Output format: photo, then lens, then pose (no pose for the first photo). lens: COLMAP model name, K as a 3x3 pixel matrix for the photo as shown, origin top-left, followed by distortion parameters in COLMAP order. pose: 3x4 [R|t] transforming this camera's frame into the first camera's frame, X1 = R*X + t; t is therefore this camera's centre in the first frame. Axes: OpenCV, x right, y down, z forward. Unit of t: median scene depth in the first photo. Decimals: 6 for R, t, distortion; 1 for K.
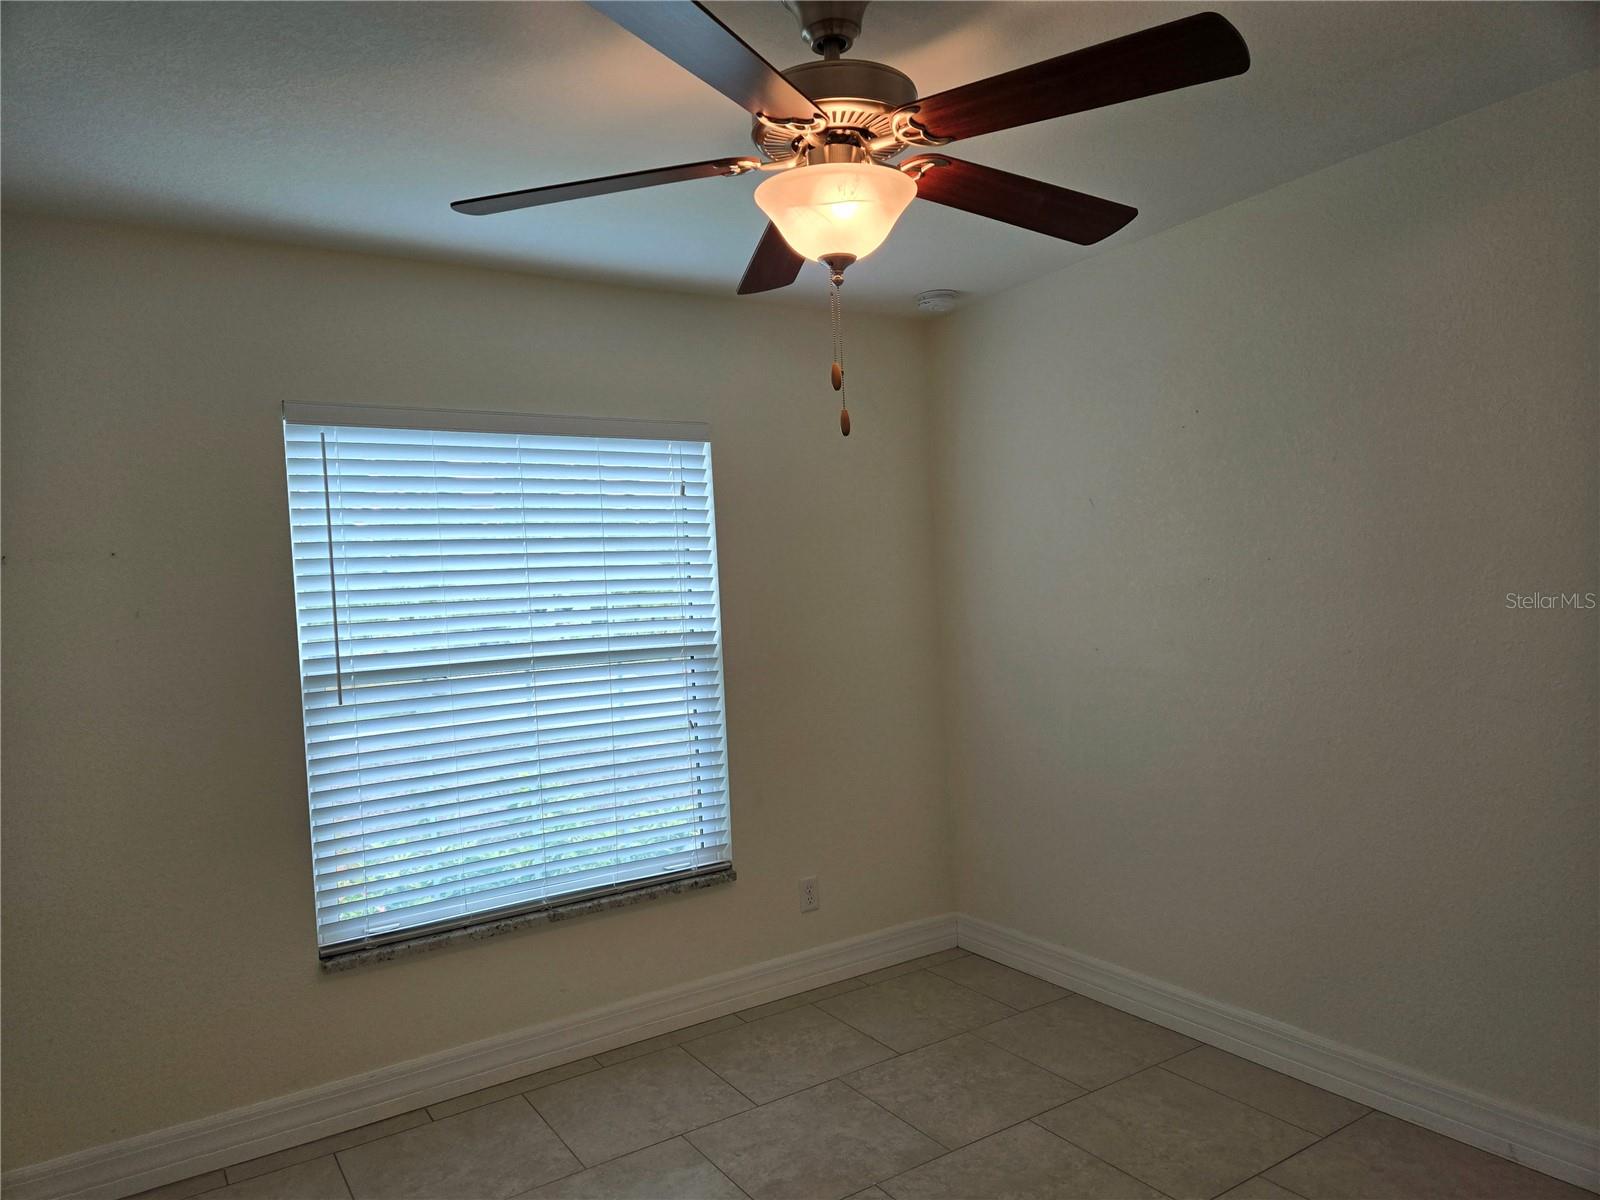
lens RADIAL K [[1078.2, 0, 804.7], [0, 1078.2, 602.0], [0, 0, 1]] dist [0.058385, 0.001969]
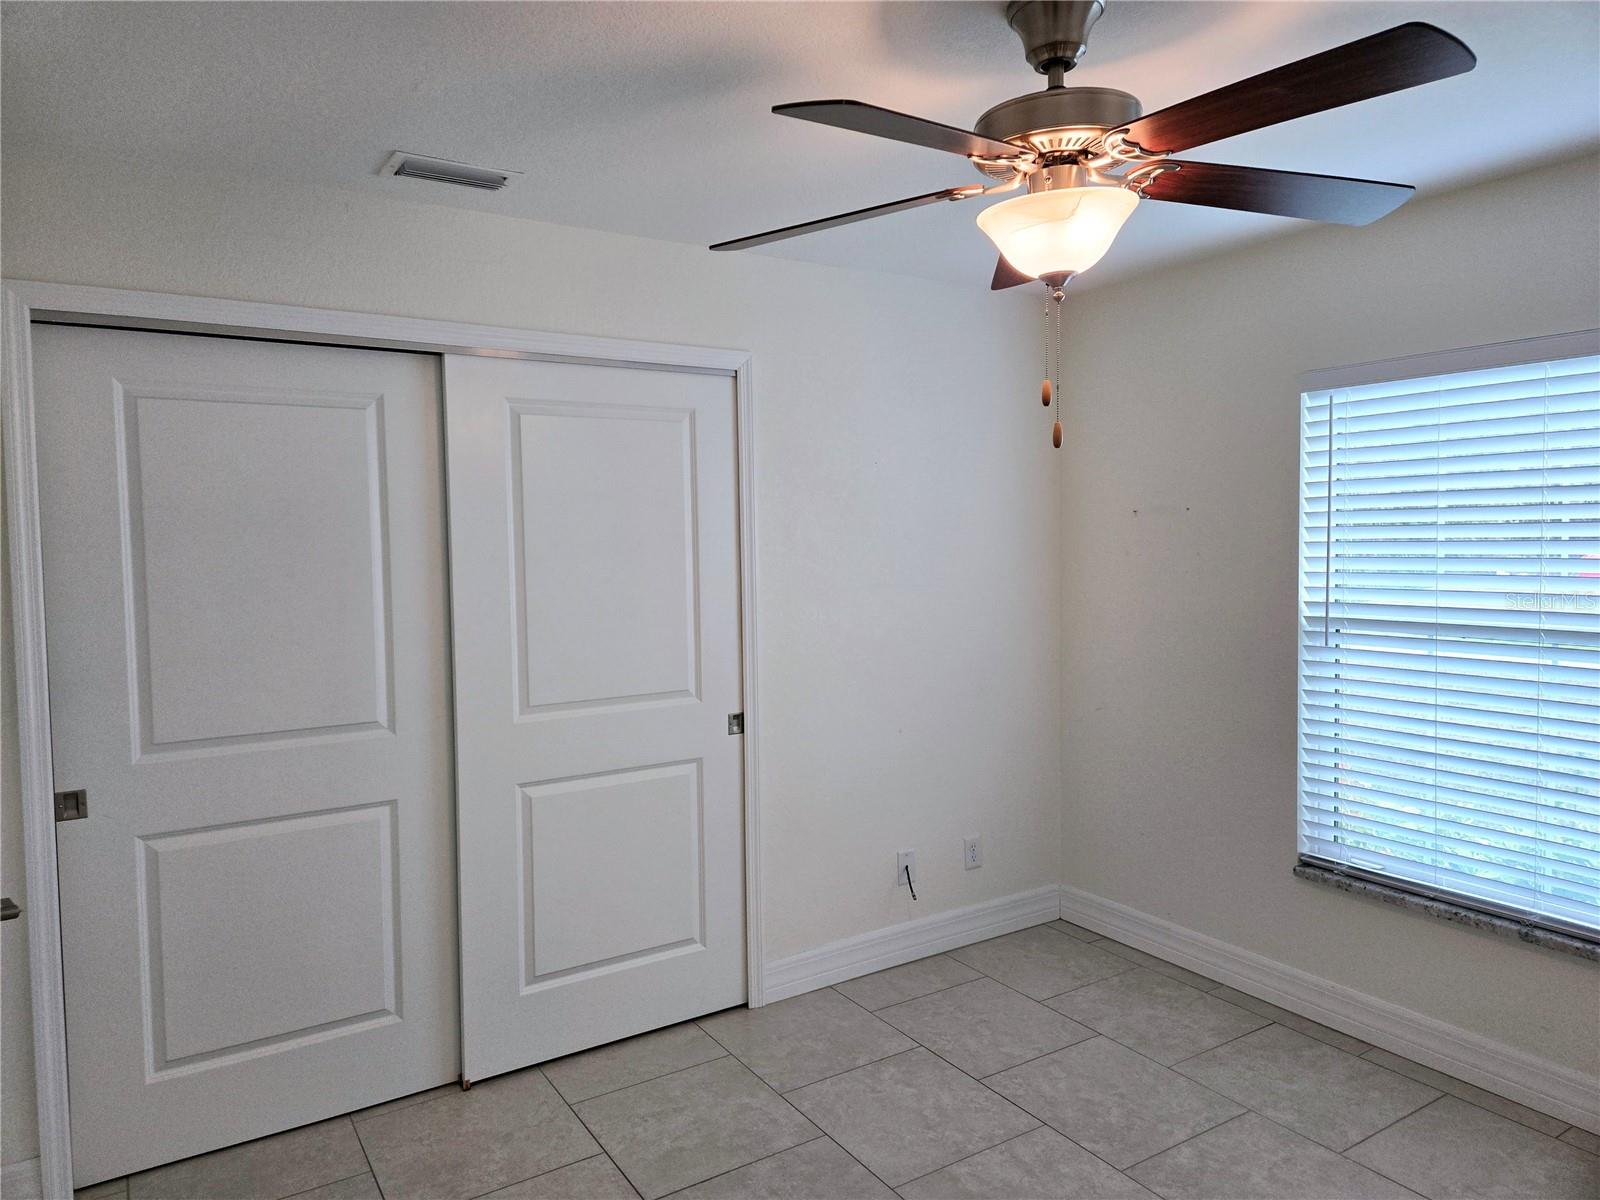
lens RADIAL K [[1078.2, 0, 804.7], [0, 1078.2, 602.0], [0, 0, 1]] dist [0.058385, 0.001969]
pose [[-0.026365, 0.080064, -0.996441, 0.668195], [-0.033754, 0.996148, 0.080933, -0.019776], [0.999082, 0.035767, -0.023561, 0.487950]]
